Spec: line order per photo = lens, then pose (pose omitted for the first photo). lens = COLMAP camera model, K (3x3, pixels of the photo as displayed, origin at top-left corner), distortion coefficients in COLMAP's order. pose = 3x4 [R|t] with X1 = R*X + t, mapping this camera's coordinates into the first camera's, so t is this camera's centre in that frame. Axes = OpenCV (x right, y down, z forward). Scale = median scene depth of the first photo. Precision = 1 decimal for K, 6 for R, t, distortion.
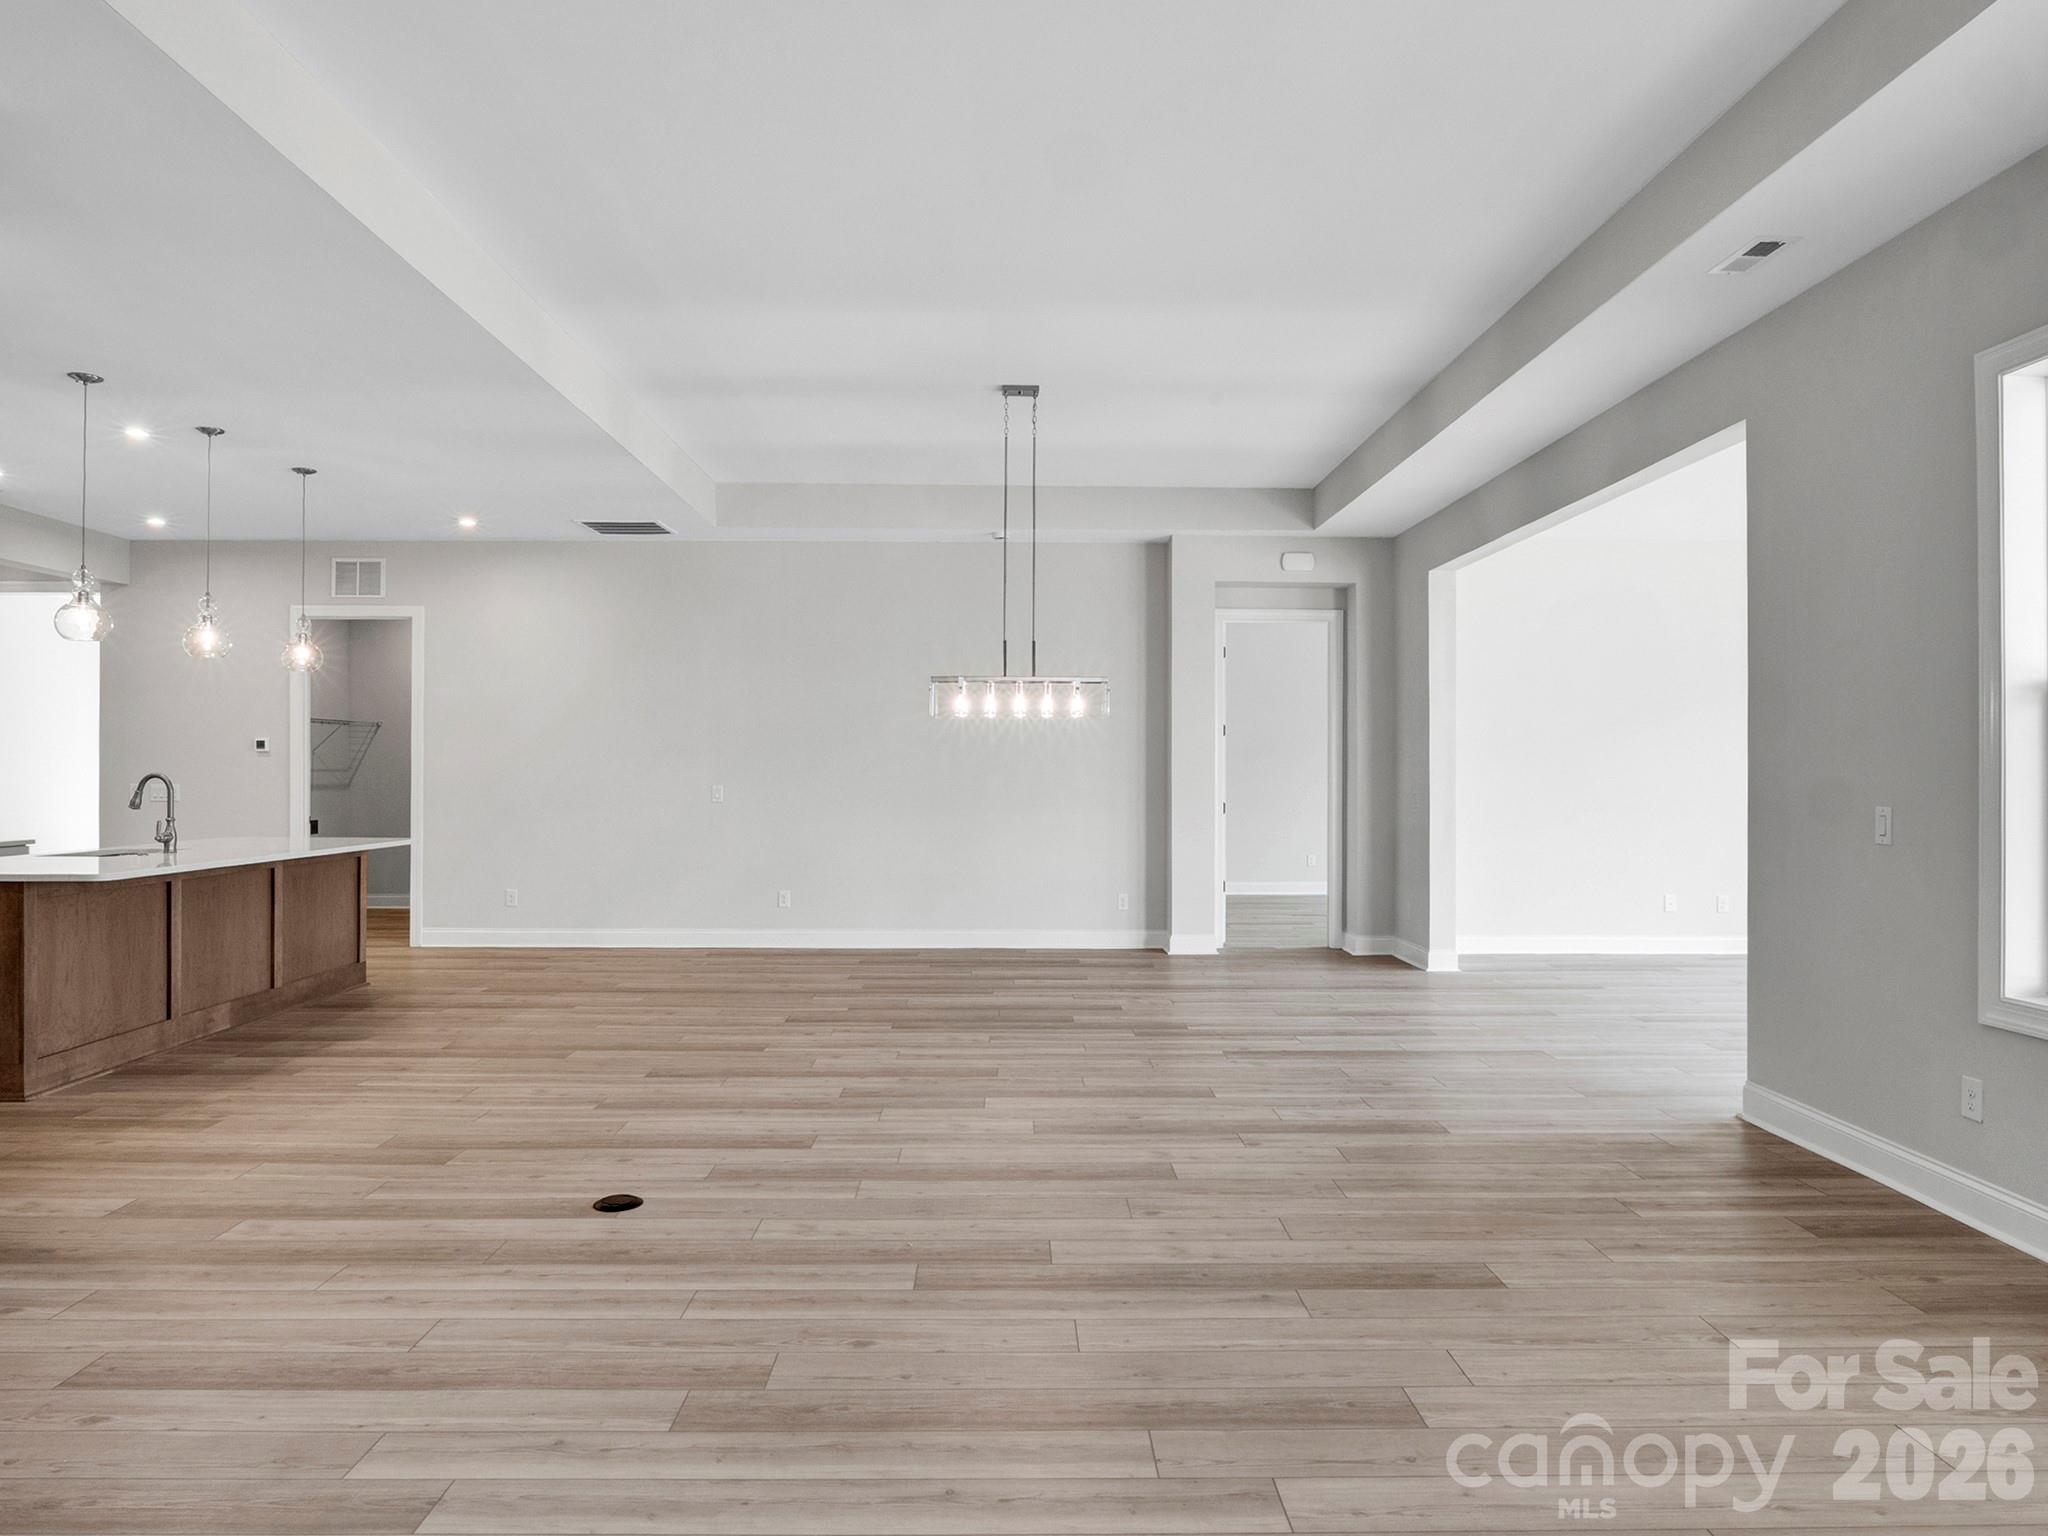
lens RADIAL K [[1299.9, 0, 1023.0], [0, 1299.9, 769.2], [0, 0, 1]] dist [-0.025747, 0.010388]
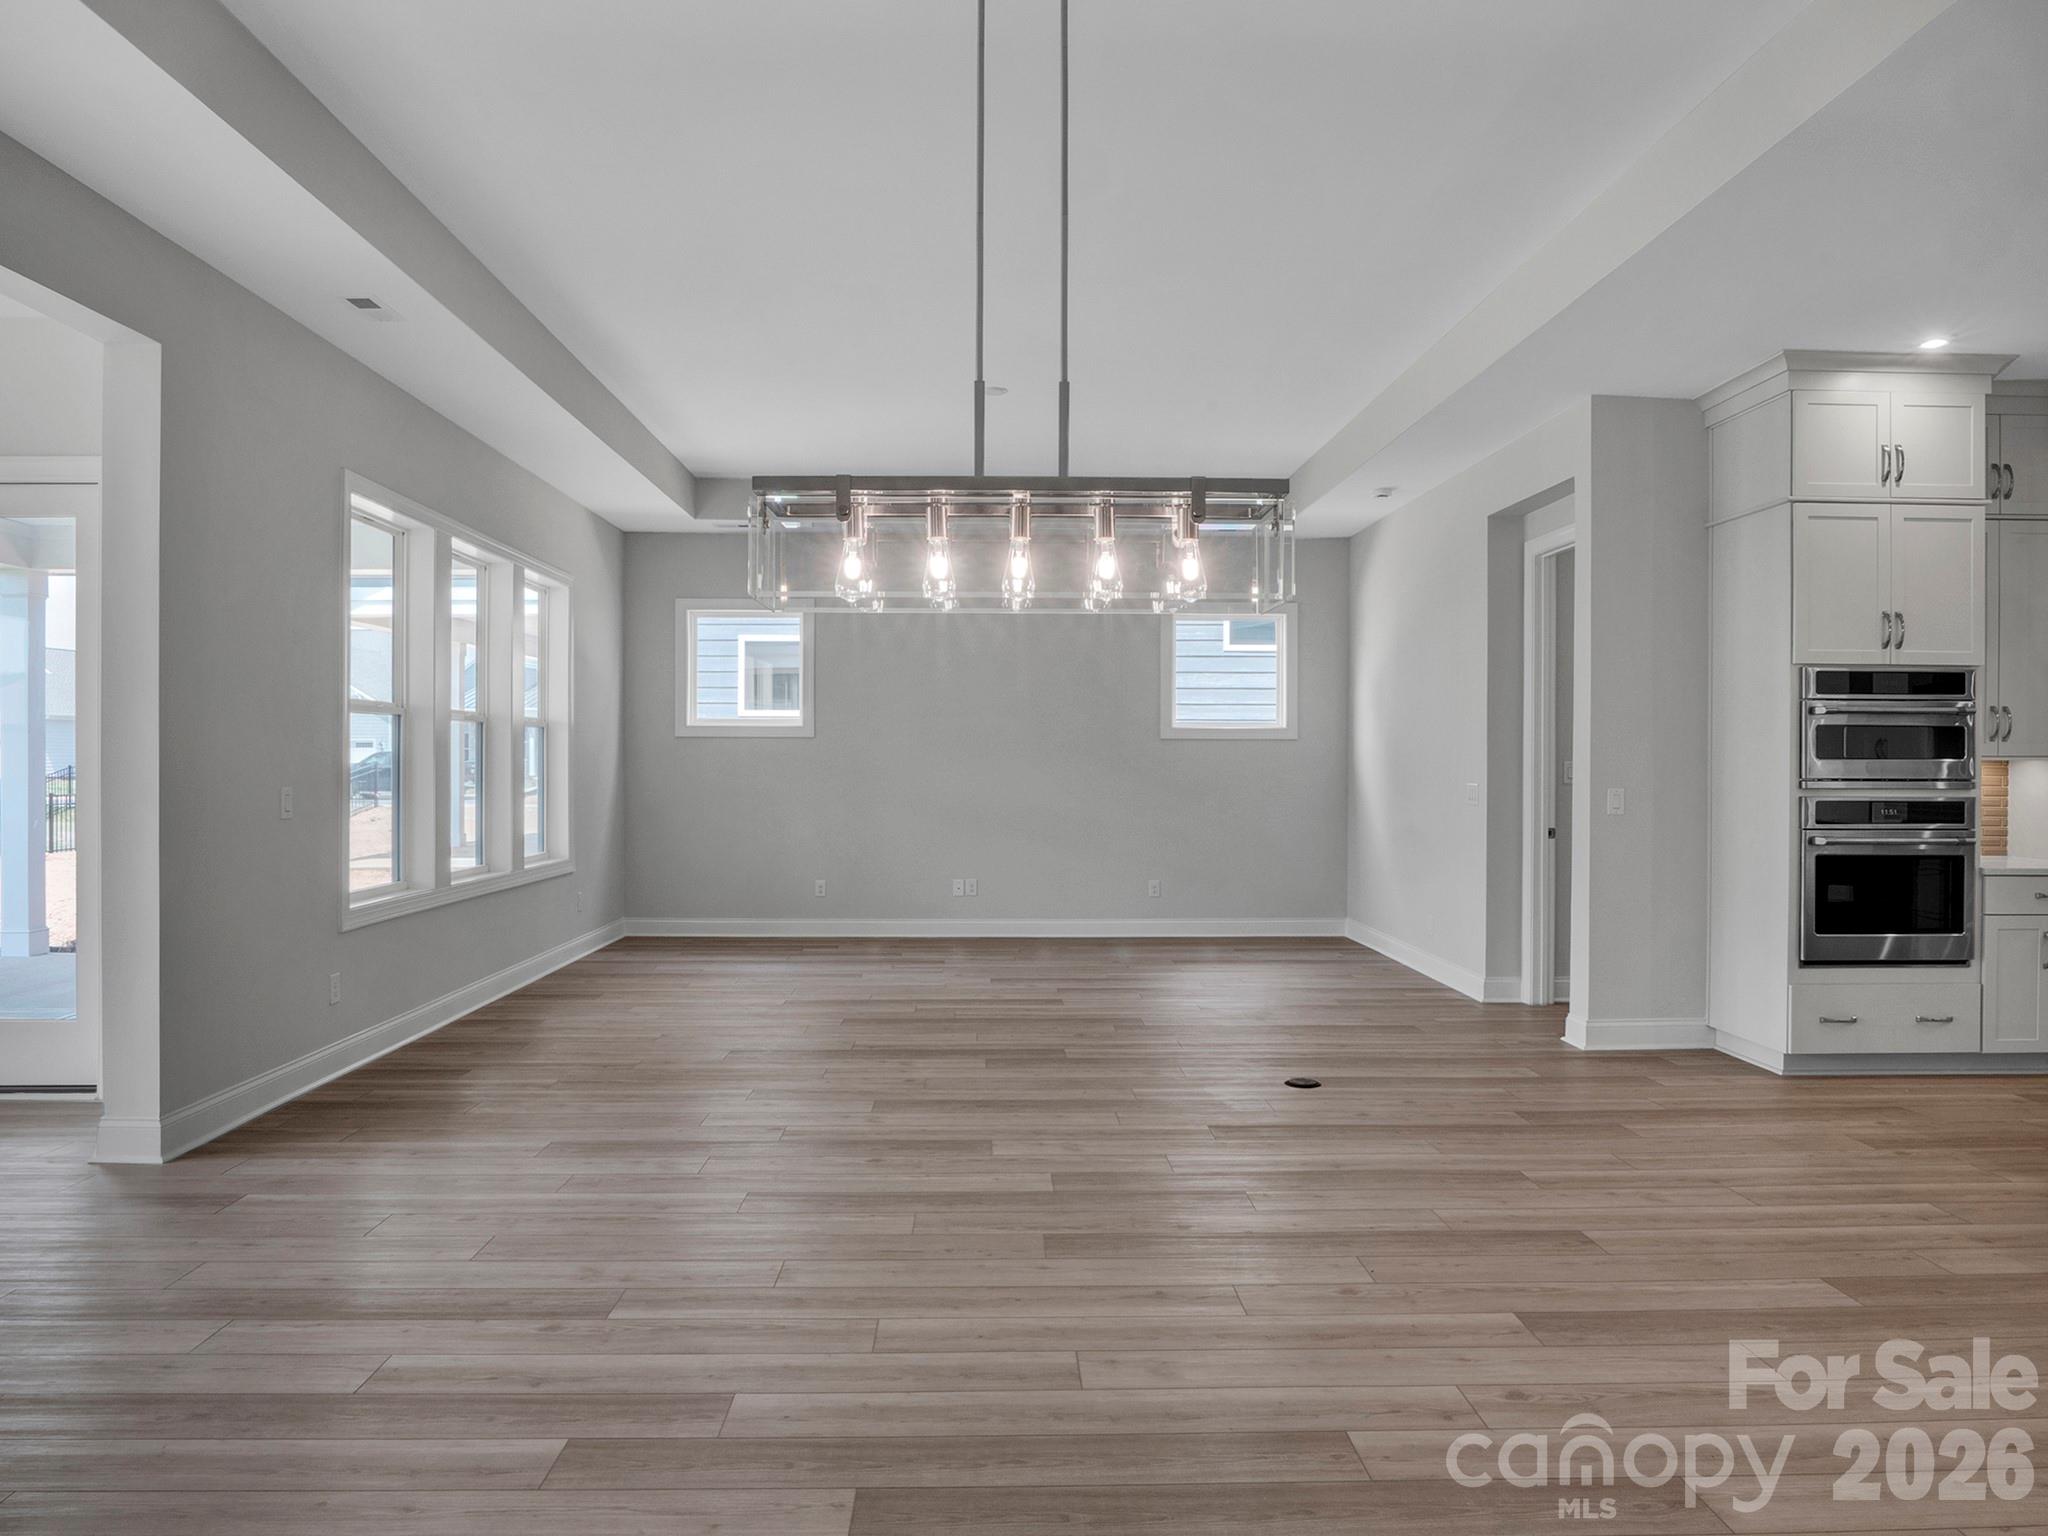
lens RADIAL K [[1299.9, 0, 1017.8], [0, 1299.9, 772.4], [0, 0, 1]] dist [-0.025747, 0.010388]
pose [[-0.999933, -0.006474, -0.009634, -0.000013], [-0.006548, 0.999949, 0.007720, 0.001649], [0.009584, 0.007782, -0.999924, 2.034163]]
